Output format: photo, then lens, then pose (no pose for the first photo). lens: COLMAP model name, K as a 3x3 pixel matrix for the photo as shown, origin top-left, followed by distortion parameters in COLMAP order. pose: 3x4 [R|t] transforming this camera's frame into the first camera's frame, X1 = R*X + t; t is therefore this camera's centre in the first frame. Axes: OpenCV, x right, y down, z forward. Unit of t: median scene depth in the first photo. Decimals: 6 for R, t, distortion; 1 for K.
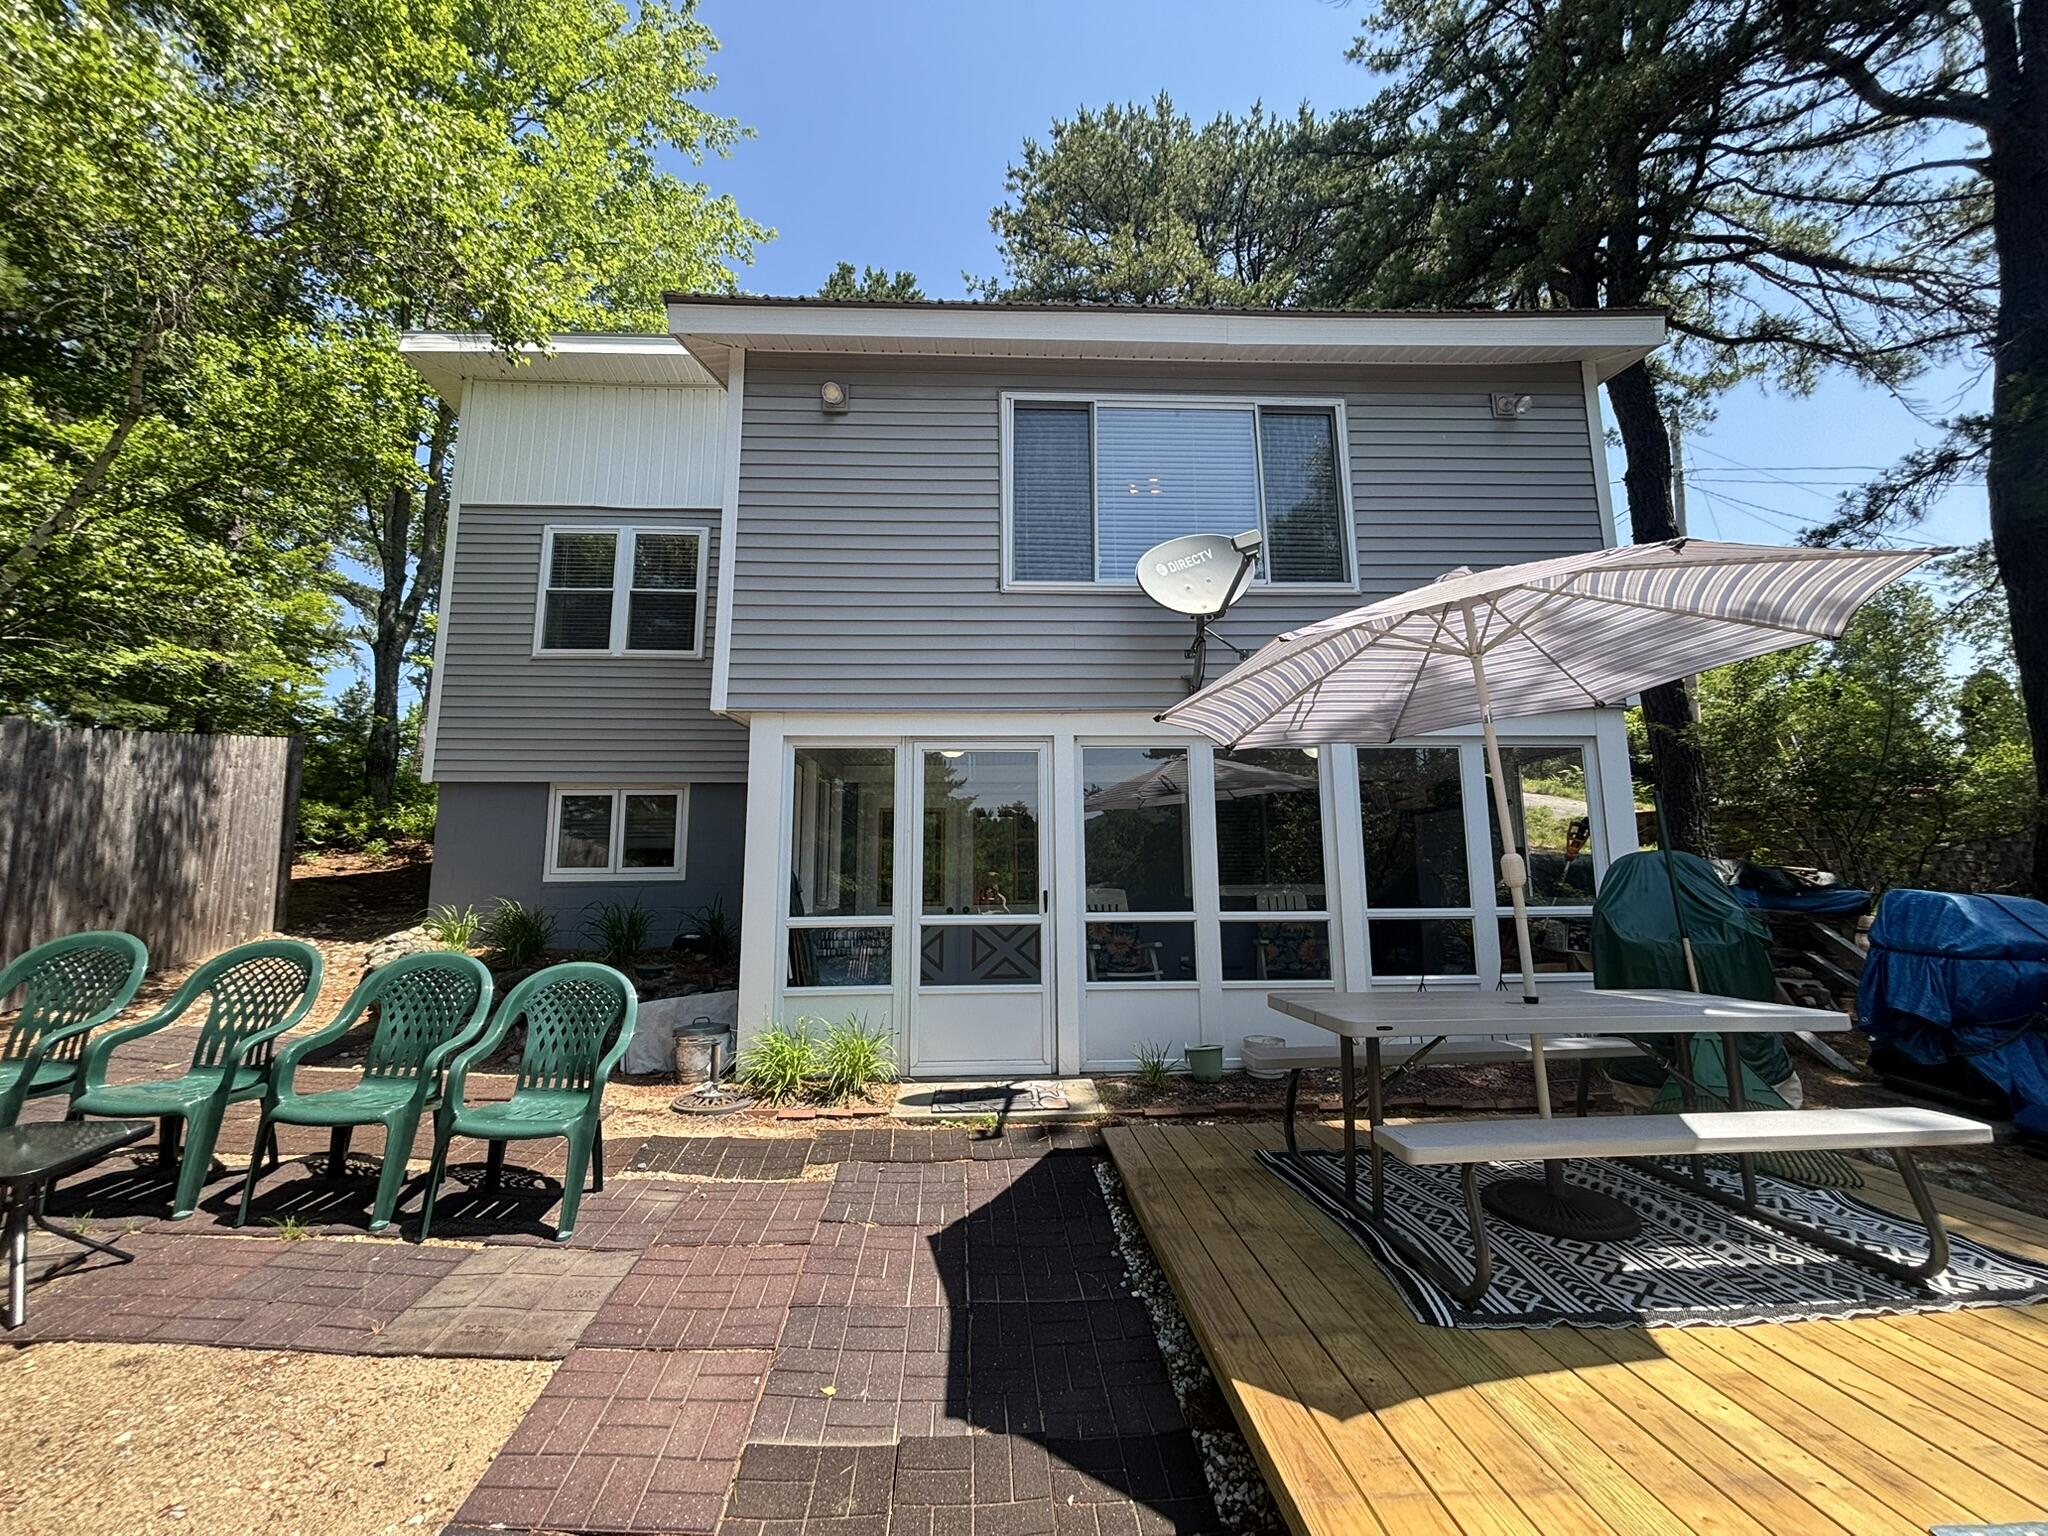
lens RADIAL K [[826.5, 0, 1033.2], [0, 826.5, 766.9], [0, 0, 1]] dist [0.002347, -0.000047]
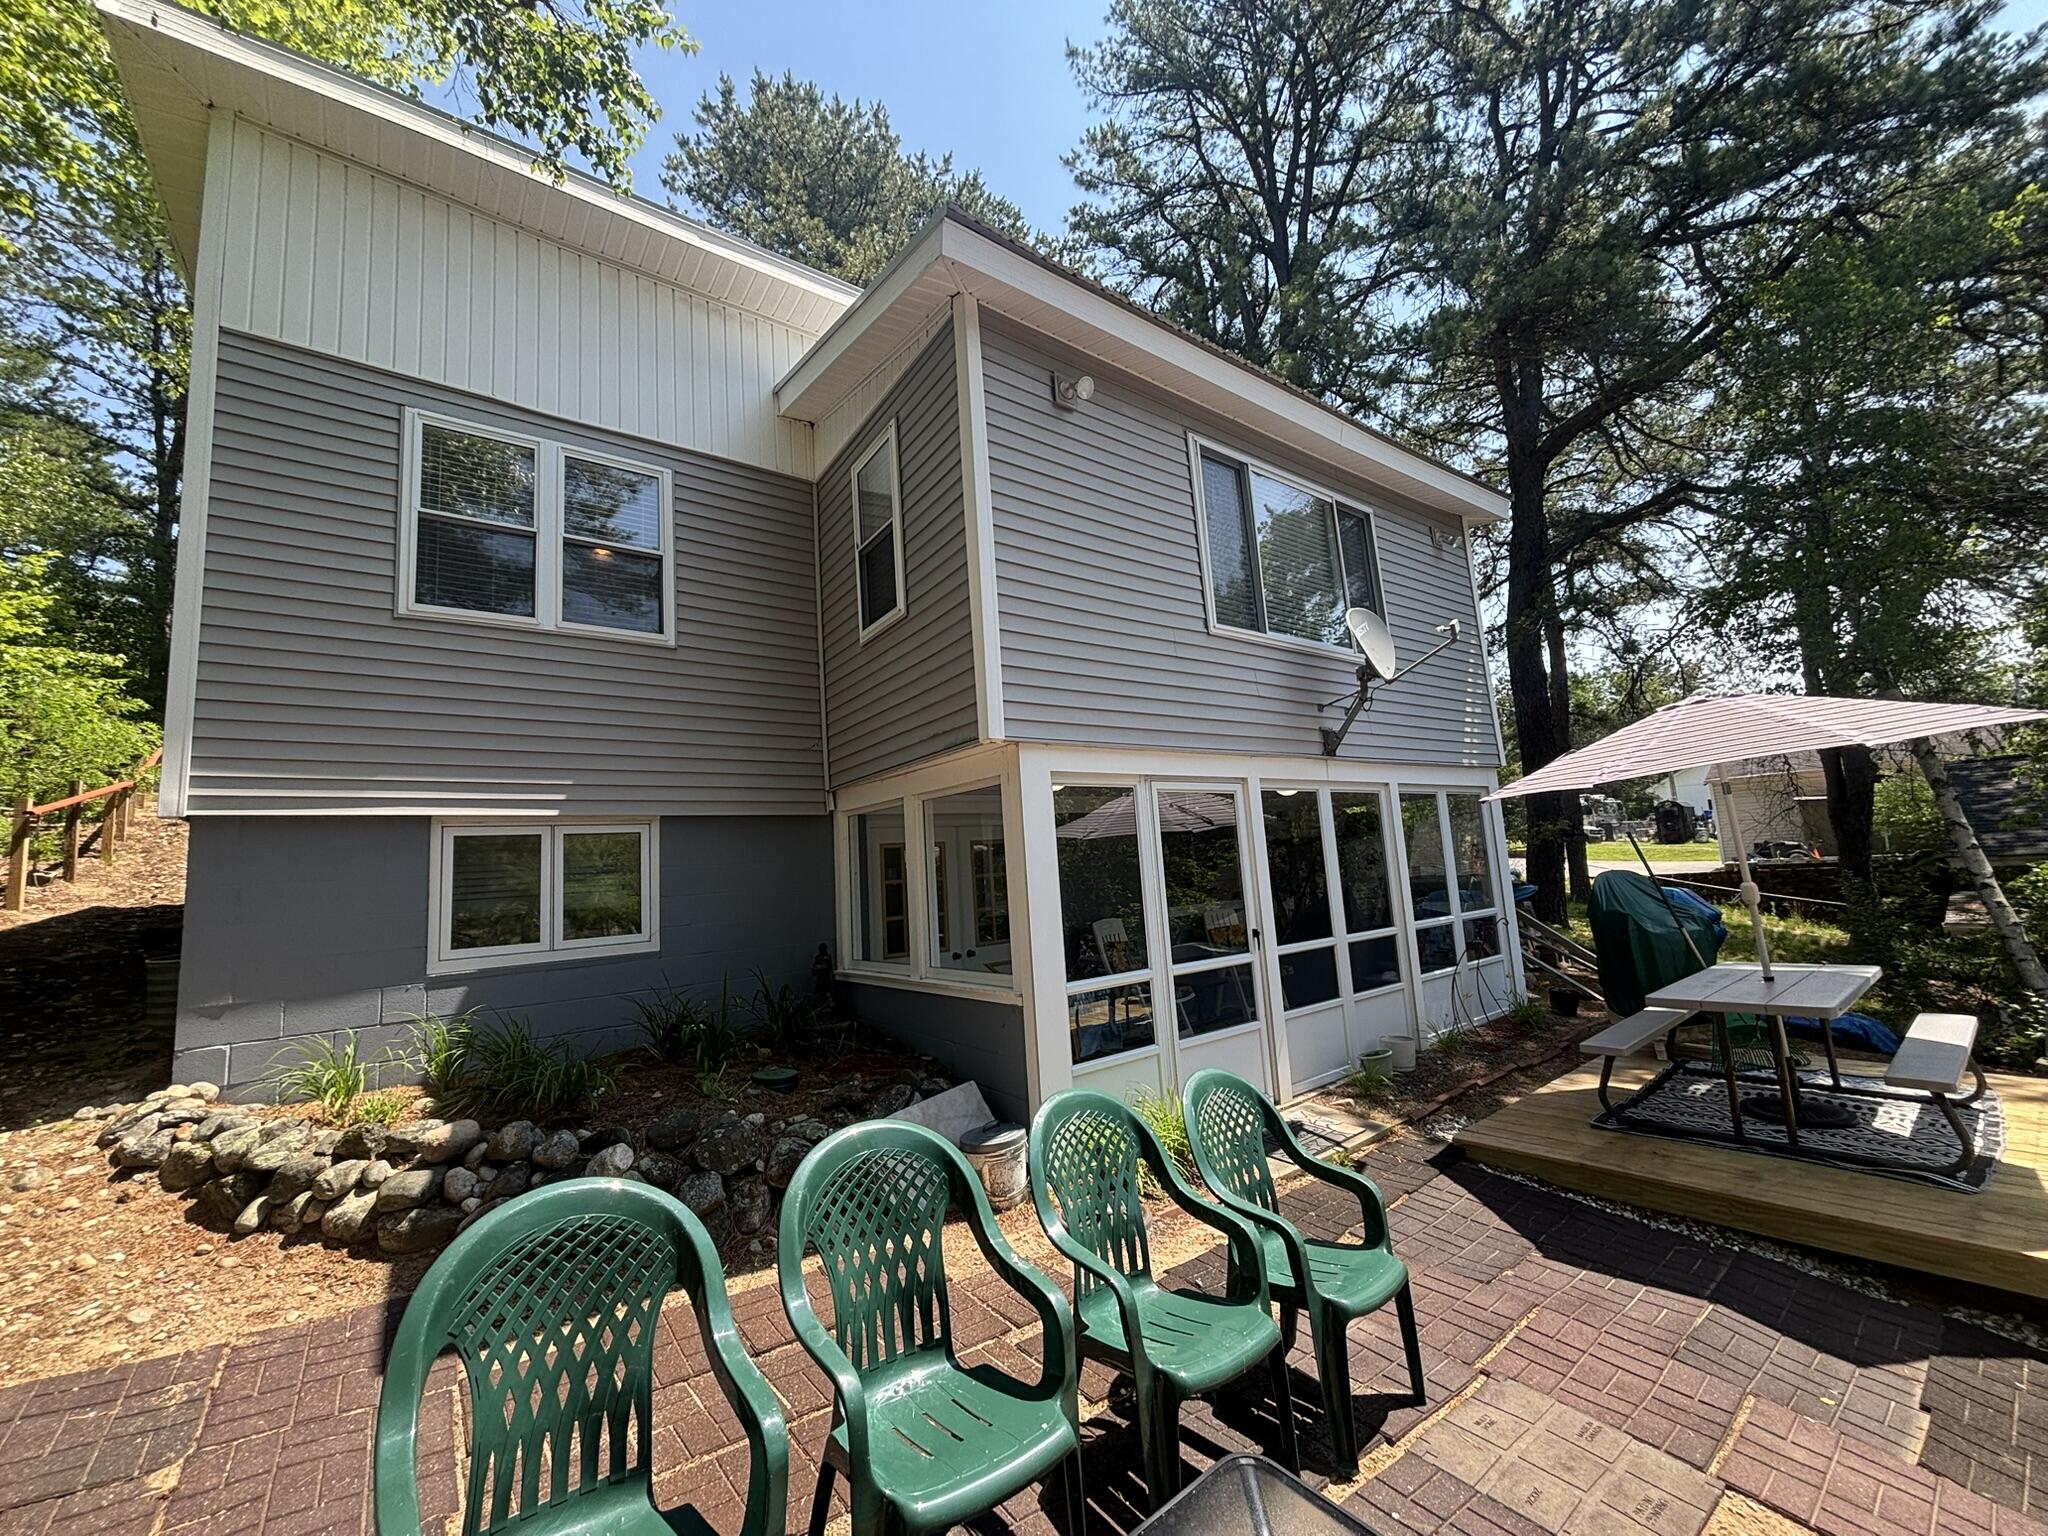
lens RADIAL K [[826.5, 0, 1029.5], [0, 826.5, 768.8], [0, 0, 1]] dist [0.002347, -0.000047]
pose [[0.817729, 0.030895, 0.574773, -0.789769], [-0.023997, 0.999520, -0.019585, -0.022075], [-0.575102, 0.002222, 0.818078, 0.301980]]
